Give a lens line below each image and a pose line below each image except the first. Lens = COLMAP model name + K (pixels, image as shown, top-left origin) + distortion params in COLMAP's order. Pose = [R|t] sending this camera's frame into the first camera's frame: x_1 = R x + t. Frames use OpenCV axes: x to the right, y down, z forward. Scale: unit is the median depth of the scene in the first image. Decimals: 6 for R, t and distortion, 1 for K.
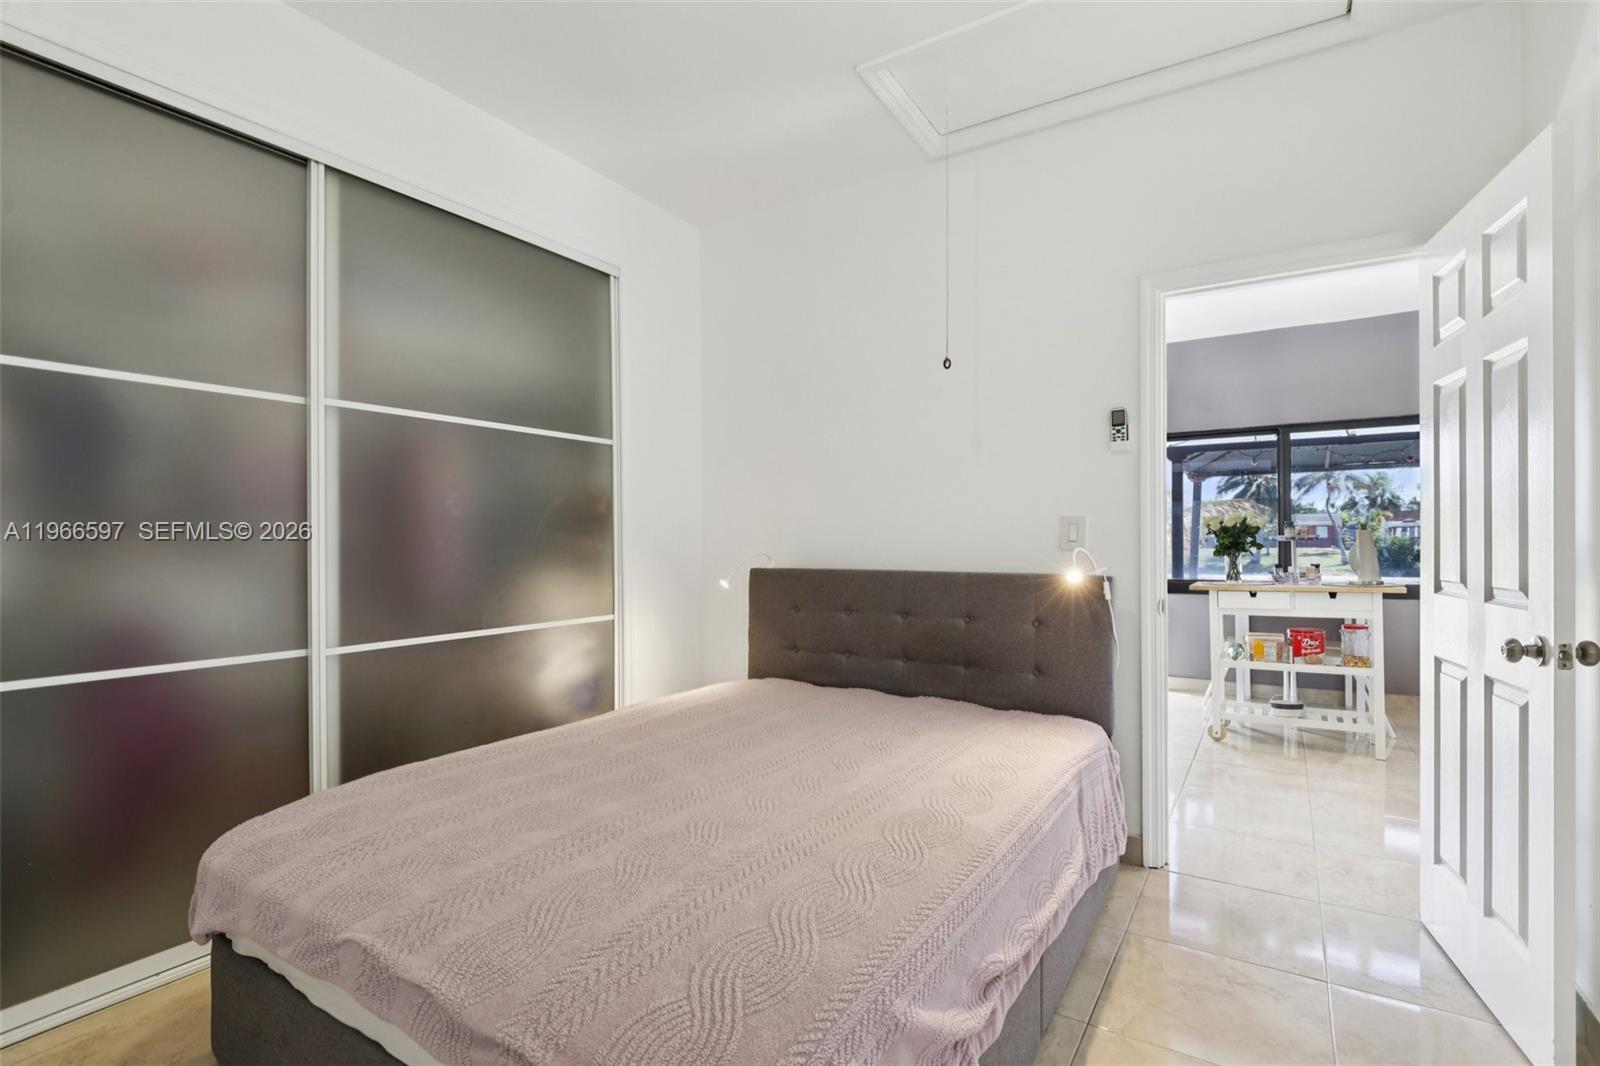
lens RADIAL K [[758.2, 0, 800.0], [0, 758.2, 533.0], [0, 0, 1]] dist [-0.000615, -0.000300]
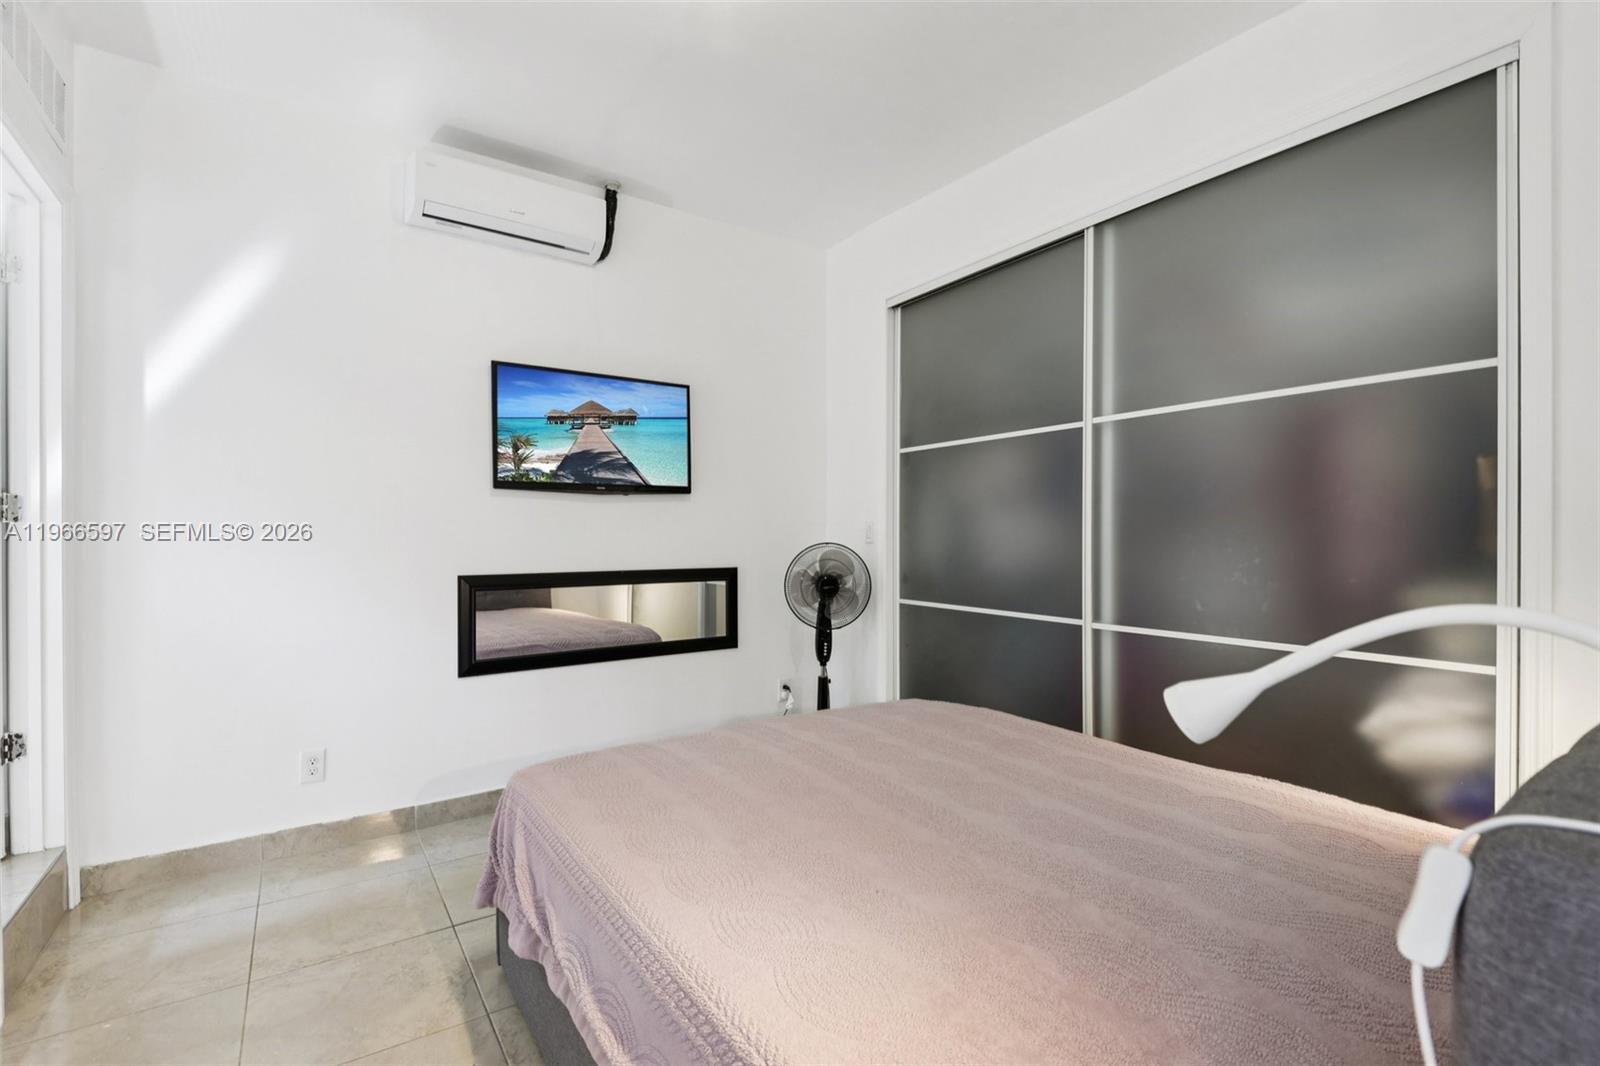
lens RADIAL K [[740.9, 0, 800.0], [0, 740.9, 533.0], [0, 0, 1]] dist [-0.000034, 0.000008]
pose [[-0.369590, 0.000391, -0.929195, 0.659757], [0.020340, 0.999764, -0.007669, 0.004801], [0.928972, -0.021735, -0.369511, 1.009442]]
